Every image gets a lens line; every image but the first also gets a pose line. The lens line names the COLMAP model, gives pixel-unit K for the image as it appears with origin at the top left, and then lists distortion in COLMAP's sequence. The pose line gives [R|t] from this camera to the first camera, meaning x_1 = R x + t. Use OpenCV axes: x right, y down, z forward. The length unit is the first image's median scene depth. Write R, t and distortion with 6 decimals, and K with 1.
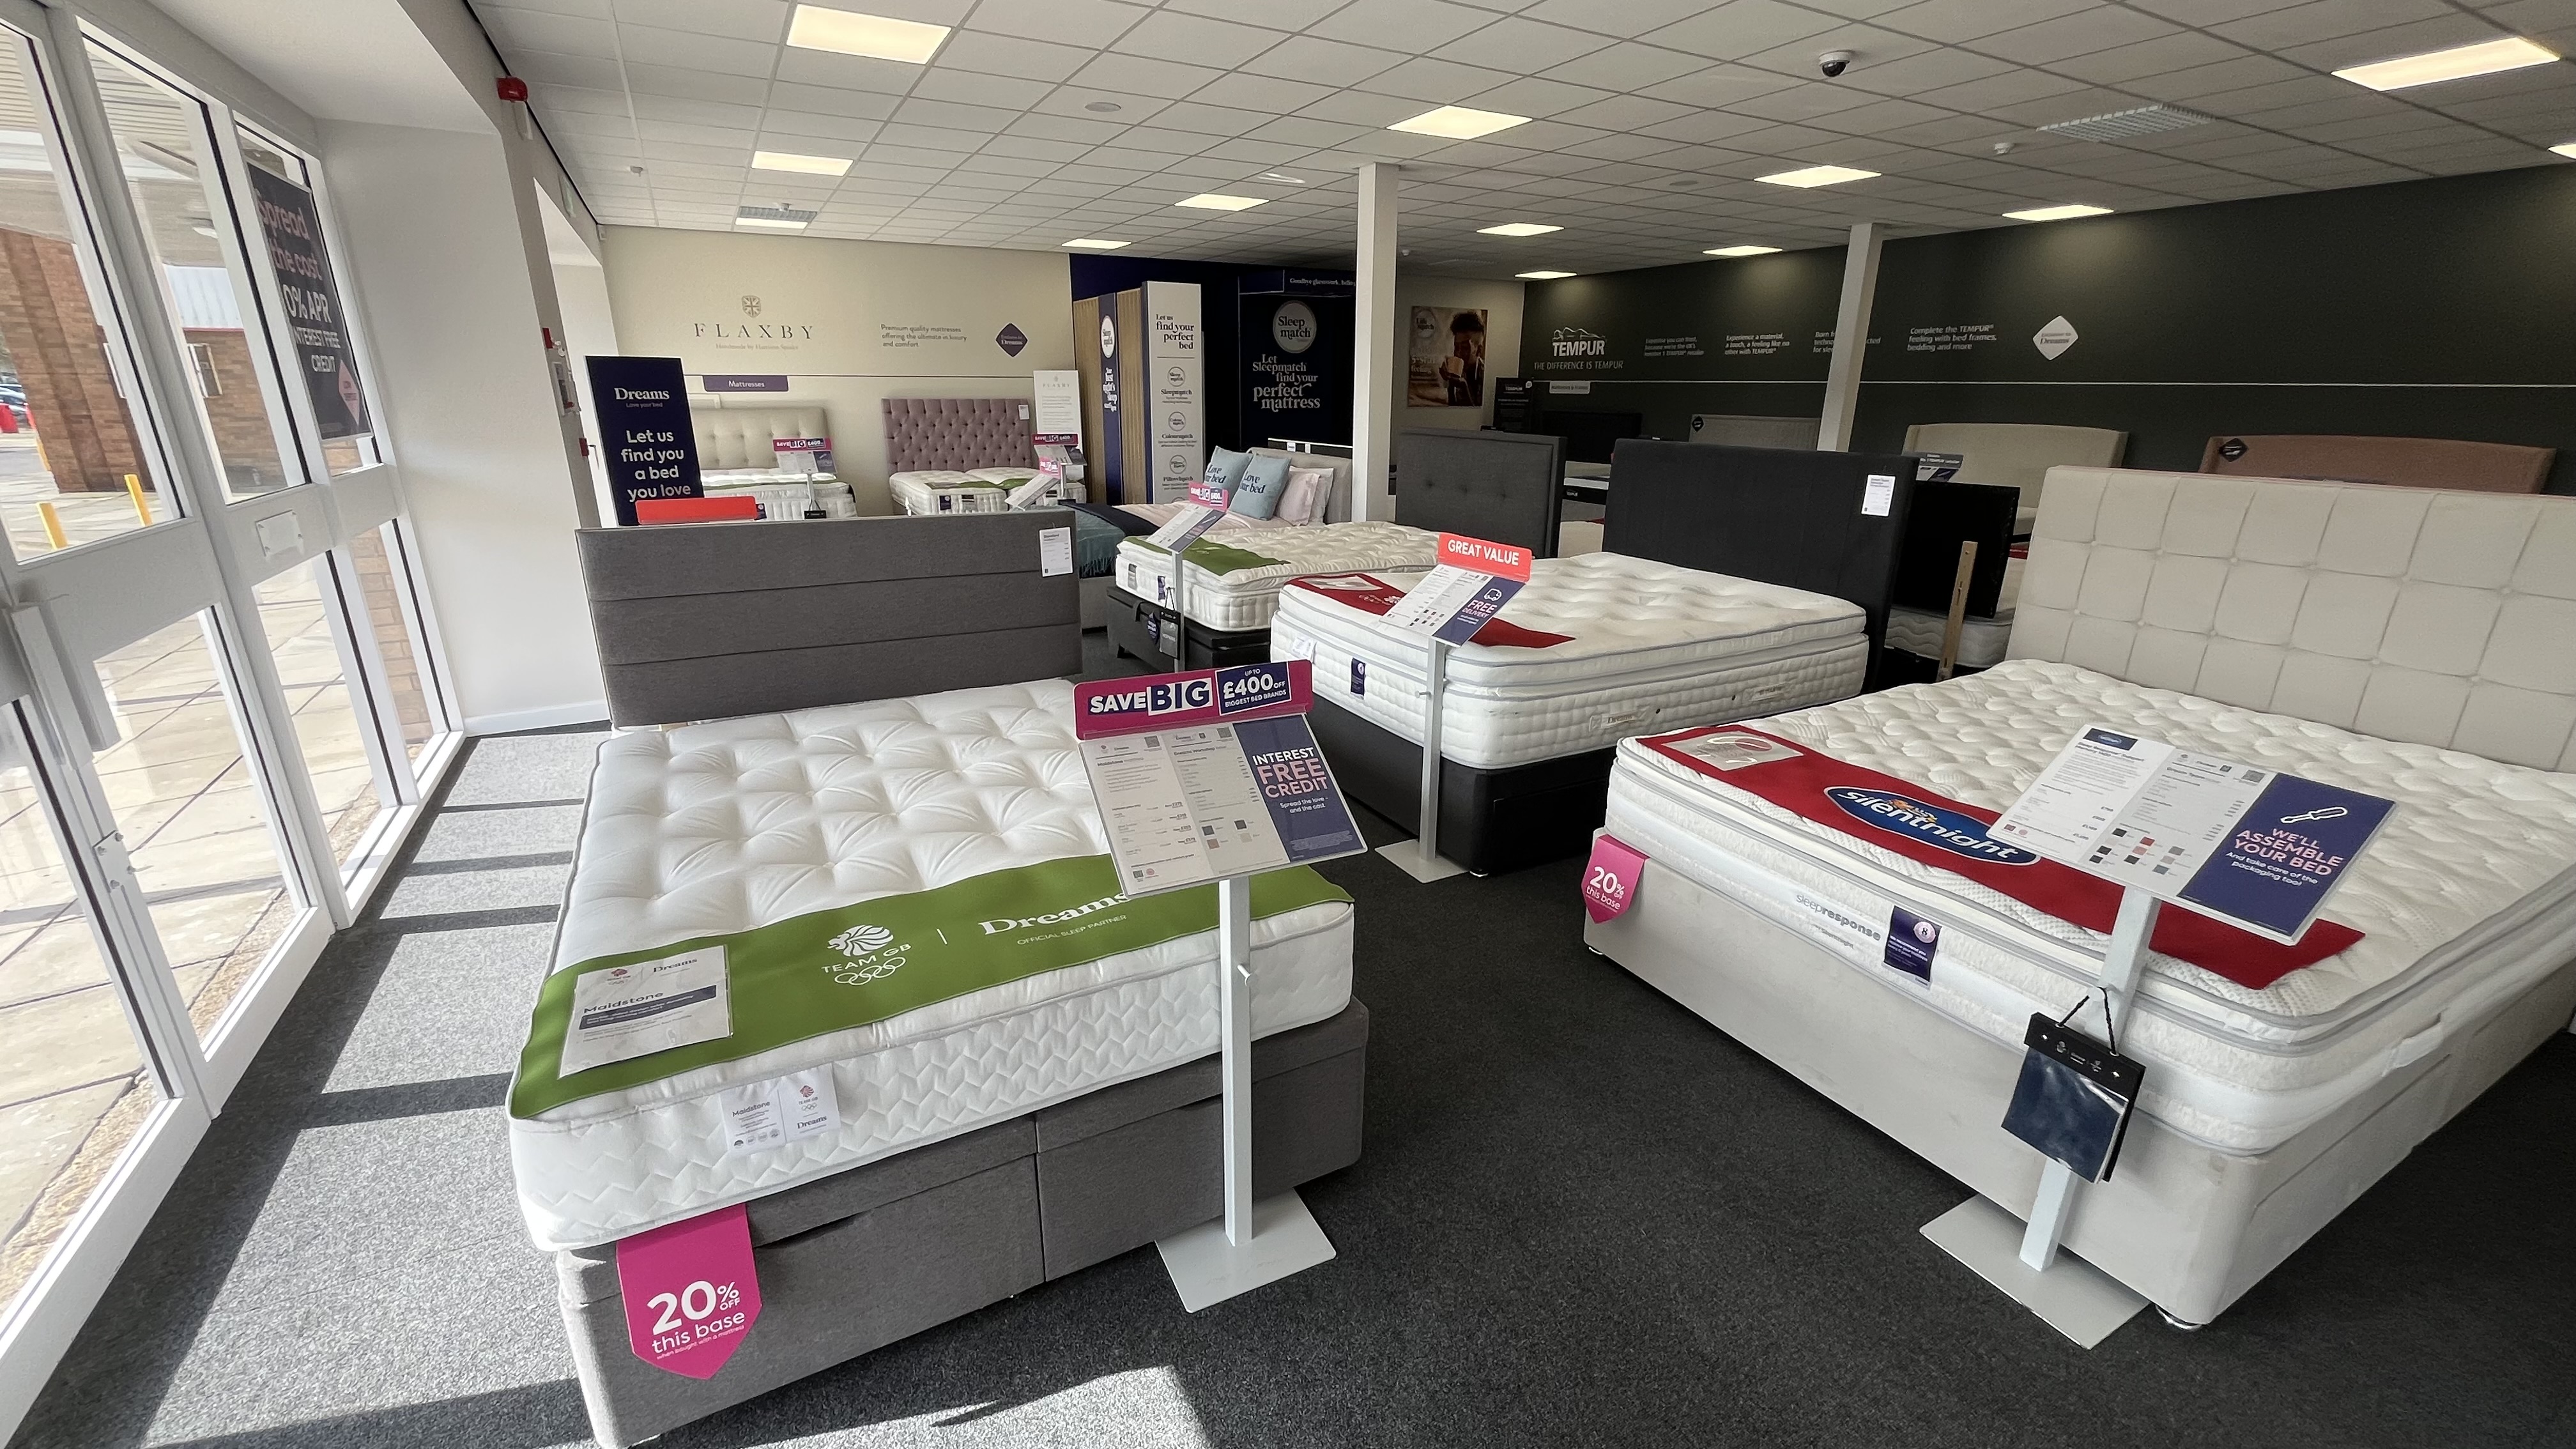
lens RADIAL K [[1044.9, 0, 1288.0], [0, 1044.9, 724.5], [0, 0, 1]] dist [-0.000917, -0.000052]
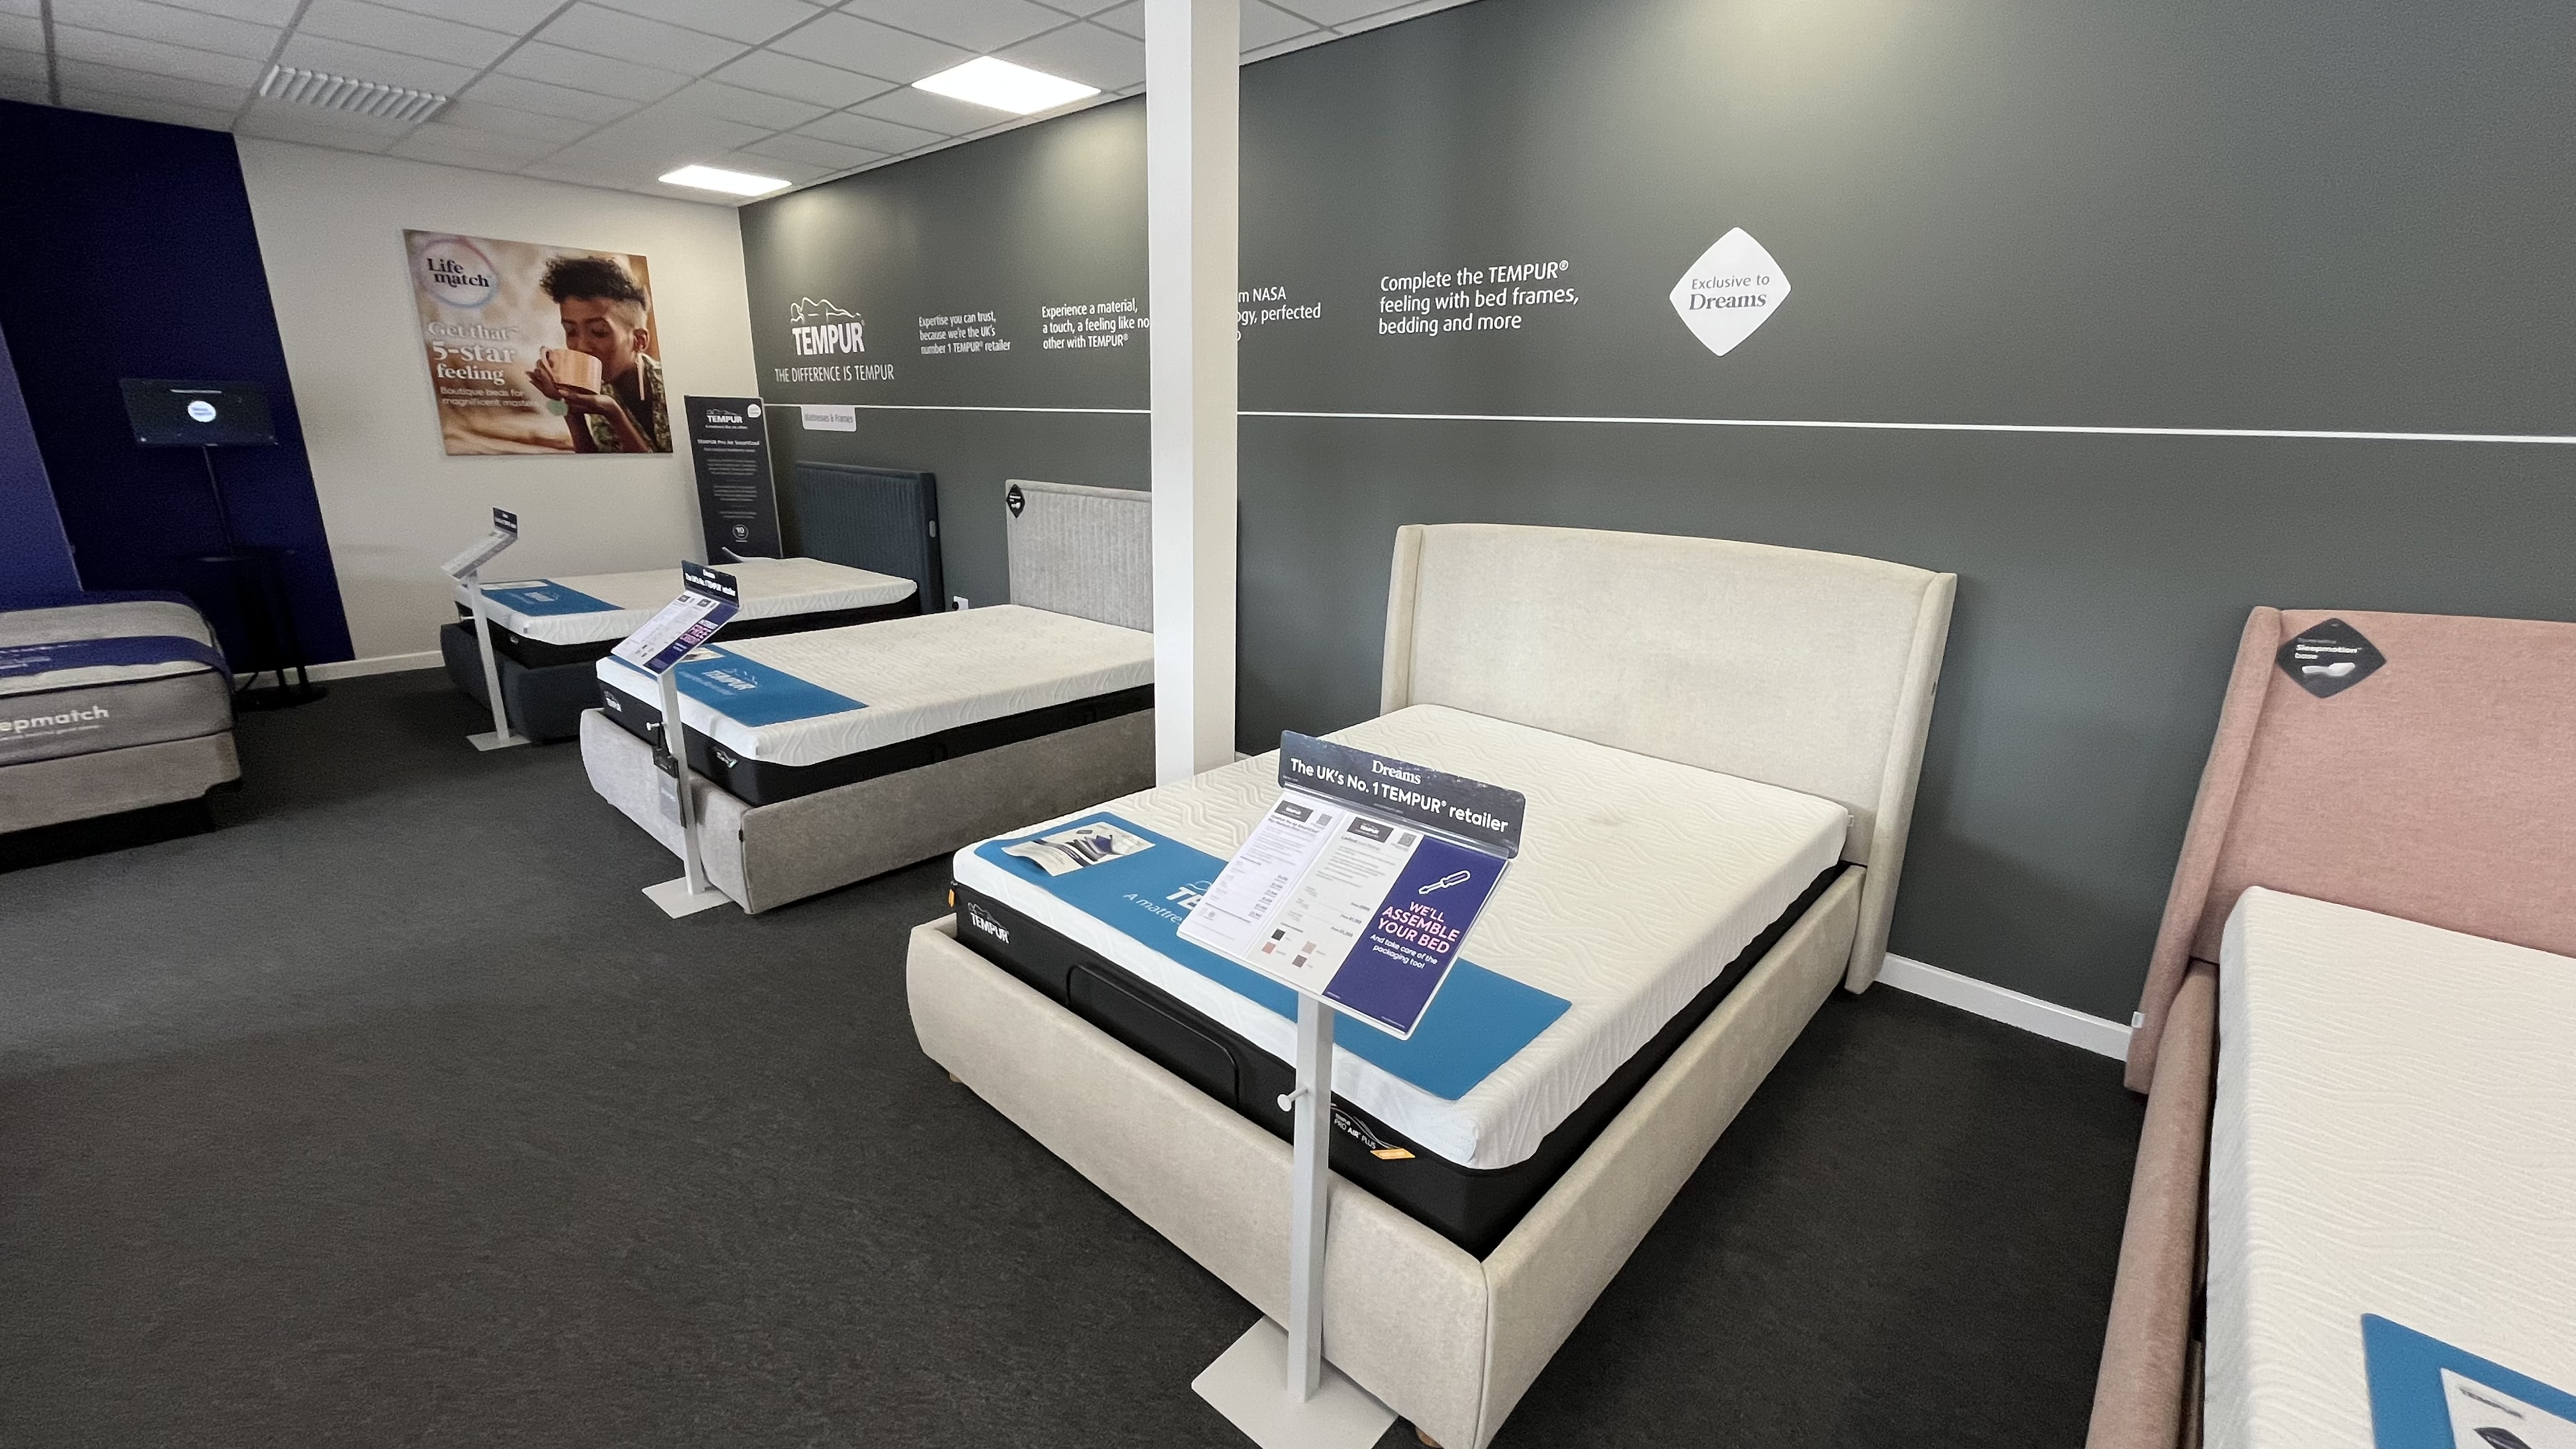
lens RADIAL K [[1044.9, 0, 1288.0], [0, 1044.9, 724.5], [0, 0, 1]] dist [-0.000917, -0.000052]
pose [[0.946487, -0.079956, 0.312680, 0.311942], [0.087781, 0.996079, -0.011007, -0.154786], [-0.310573, 0.037865, 0.949795, 0.471764]]
